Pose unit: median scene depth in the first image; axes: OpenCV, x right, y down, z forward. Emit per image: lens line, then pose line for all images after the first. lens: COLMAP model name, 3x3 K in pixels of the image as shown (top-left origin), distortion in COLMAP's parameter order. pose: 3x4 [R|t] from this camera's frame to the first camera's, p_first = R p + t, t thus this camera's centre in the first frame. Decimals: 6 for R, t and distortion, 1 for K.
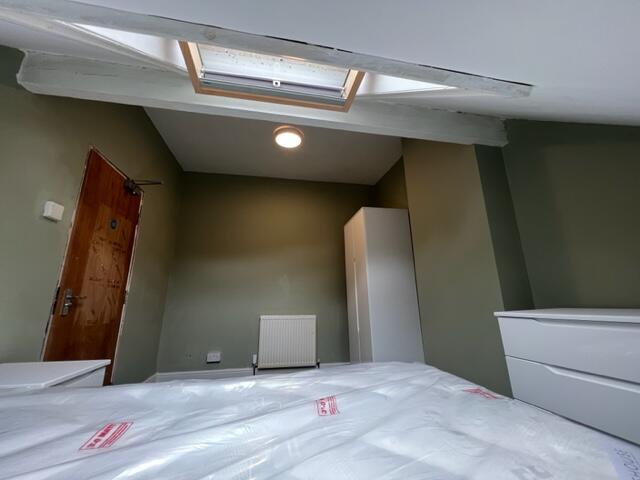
lens RADIAL K [[254.6, 0, 317.4], [0, 254.6, 238.7], [0, 0, 1]] dist [-0.002025, 0.001385]
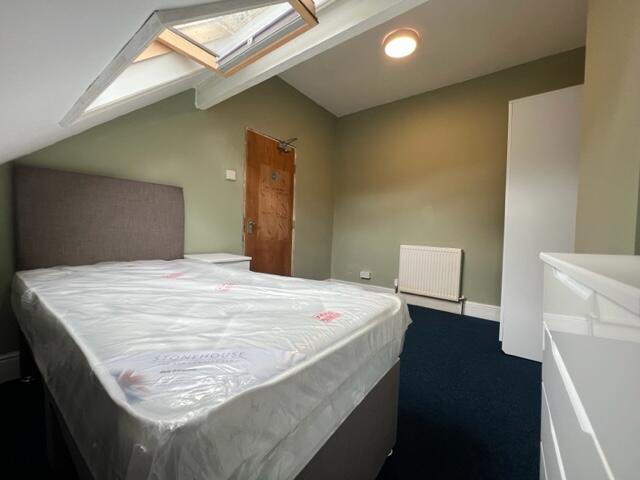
lens RADIAL K [[254.6, 0, 319.9], [0, 254.6, 239.1], [0, 0, 1]] dist [-0.002025, 0.001385]
pose [[0.671853, 0.055600, -0.738595, 0.518704], [0.138462, 0.970172, 0.198982, 0.041241], [0.727628, -0.235954, 0.644115, 0.148889]]
